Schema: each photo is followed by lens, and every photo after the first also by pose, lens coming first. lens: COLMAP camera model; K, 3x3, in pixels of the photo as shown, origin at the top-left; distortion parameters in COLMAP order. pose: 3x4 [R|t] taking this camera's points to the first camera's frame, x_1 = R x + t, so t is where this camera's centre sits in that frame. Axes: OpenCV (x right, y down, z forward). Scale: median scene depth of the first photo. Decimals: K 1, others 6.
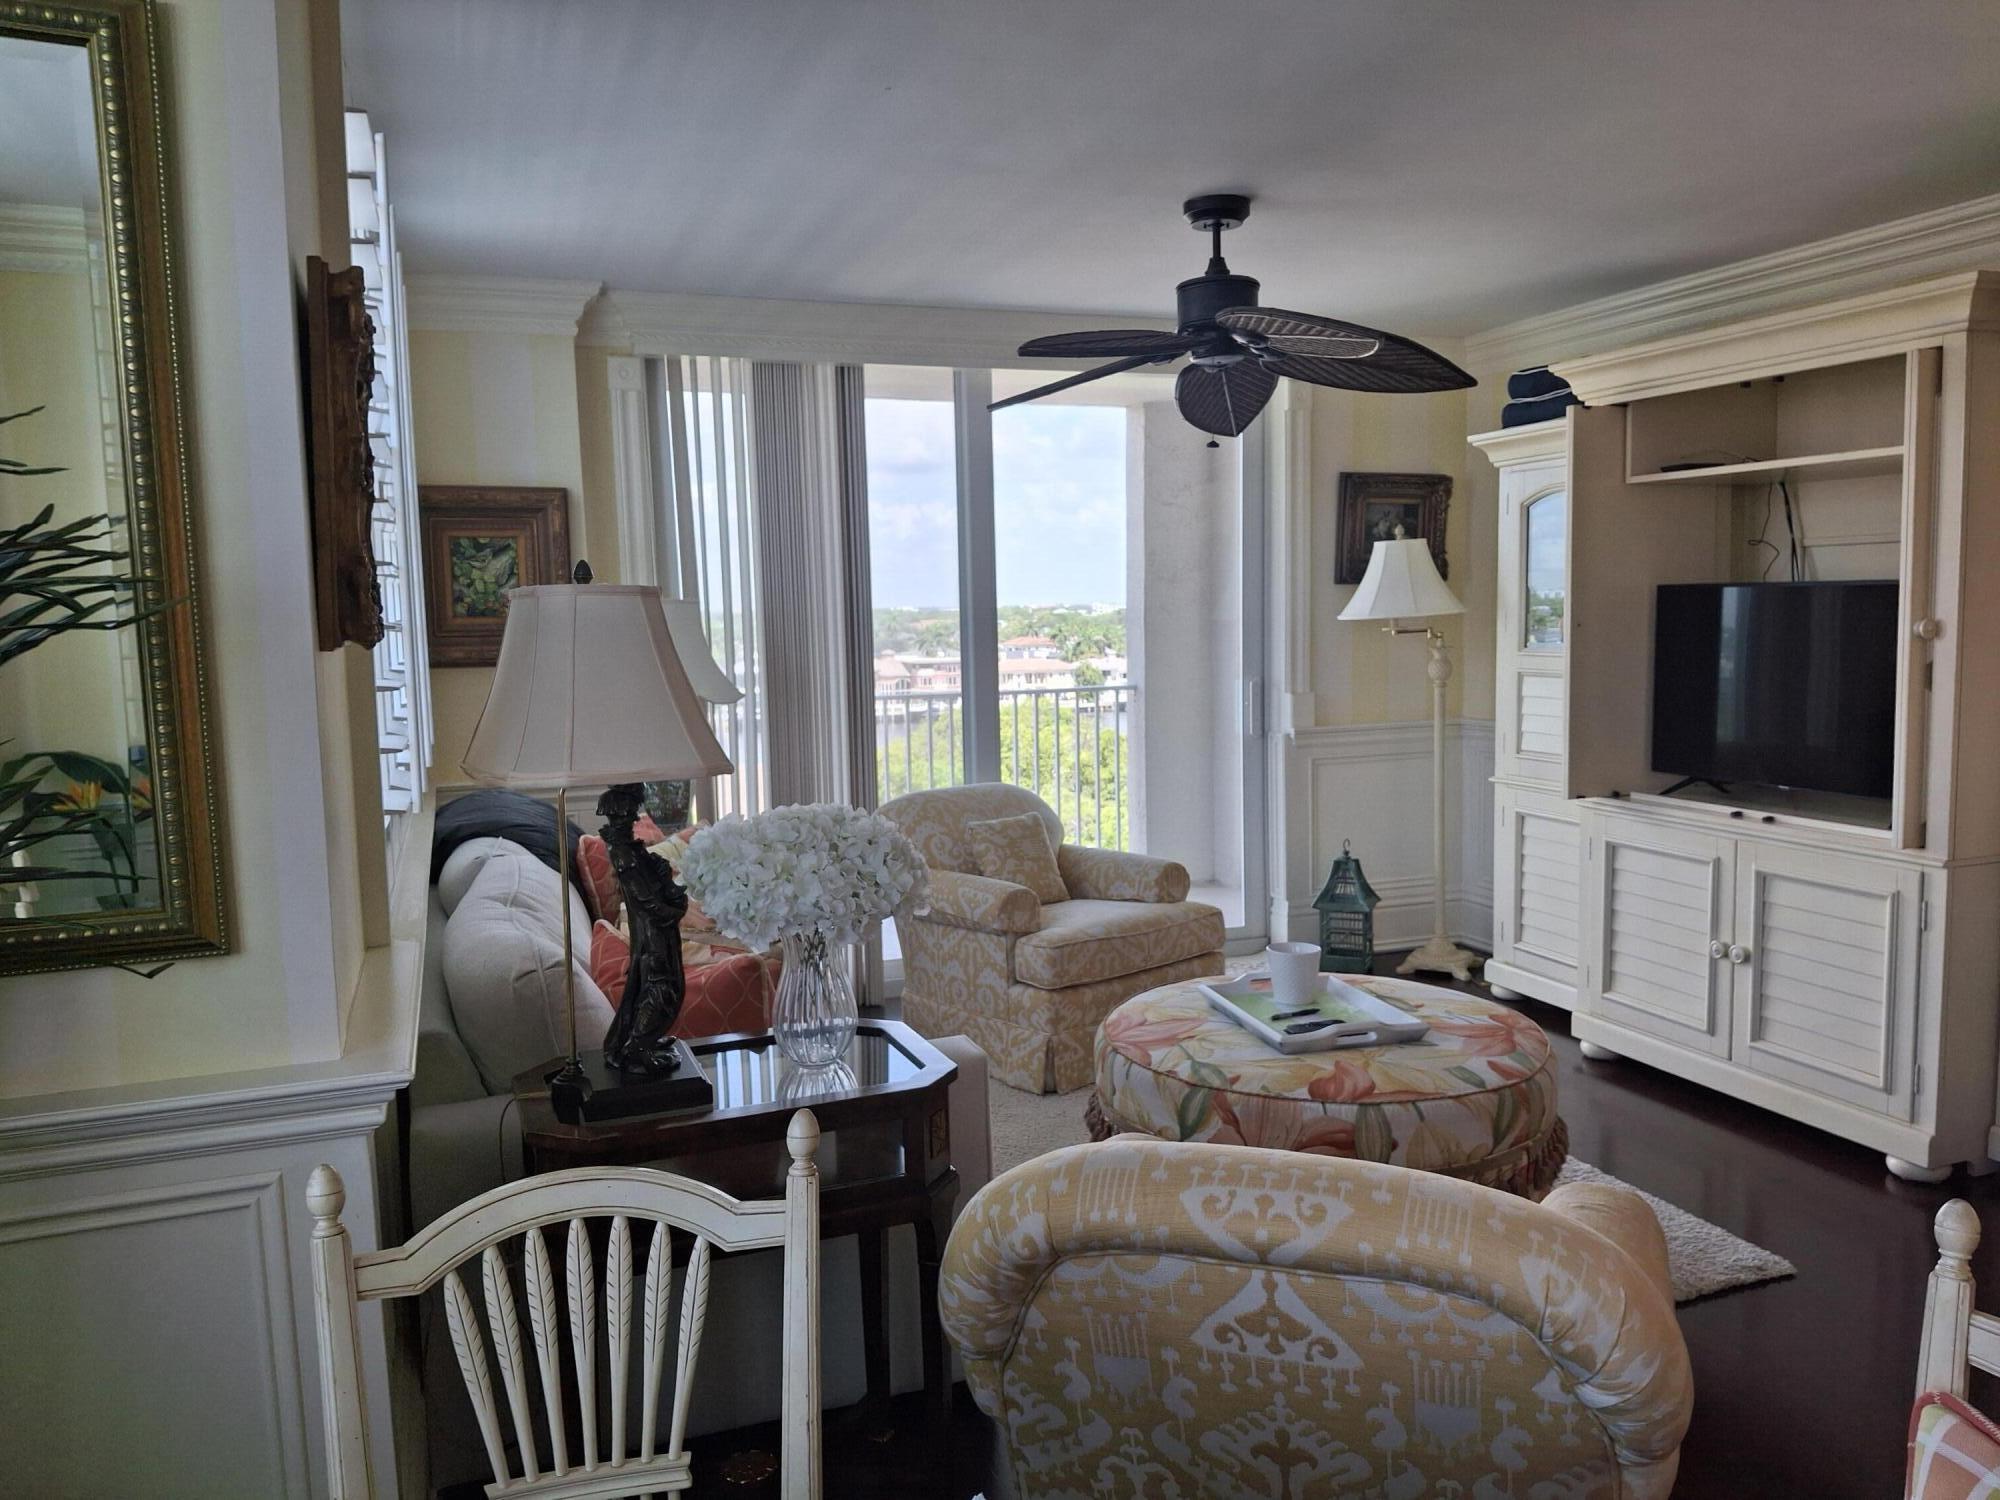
lens RADIAL K [[1472.6, 0, 986.6], [0, 1472.6, 754.5], [0, 0, 1]] dist [0.019116, -0.053785]
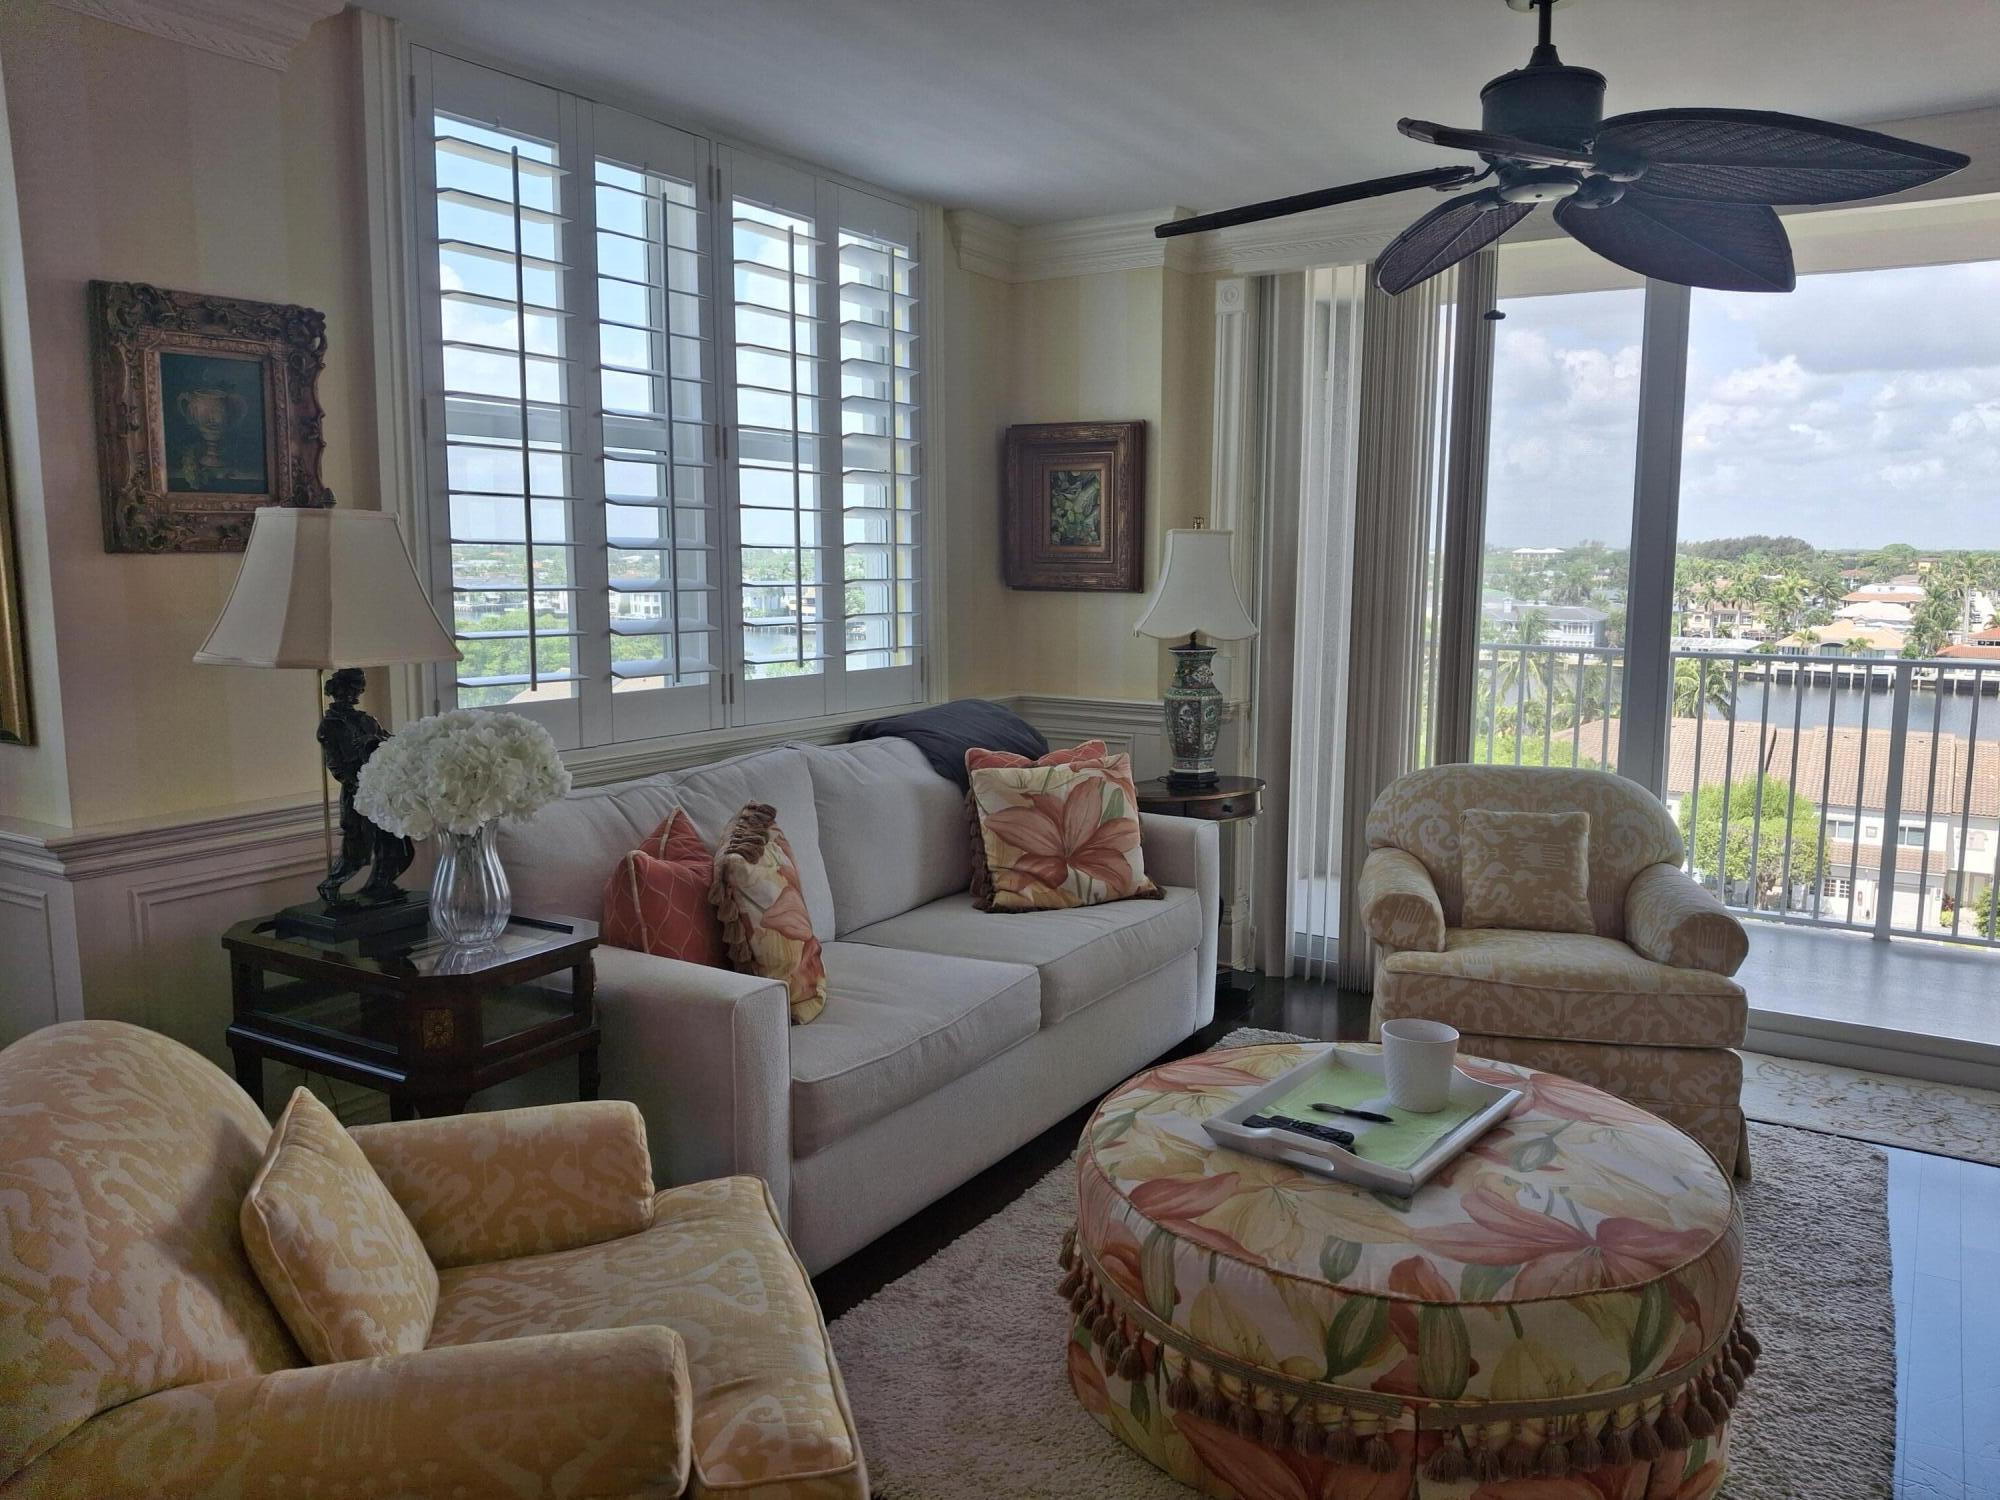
lens RADIAL K [[1472.6, 0, 1016.0], [0, 1472.6, 744.6], [0, 0, 1]] dist [0.019116, -0.053785]
pose [[0.596093, 0.125230, -0.793089, 0.598626], [-0.091356, 0.991926, 0.087963, -0.047463], [0.797701, 0.020020, 0.602721, 0.383997]]
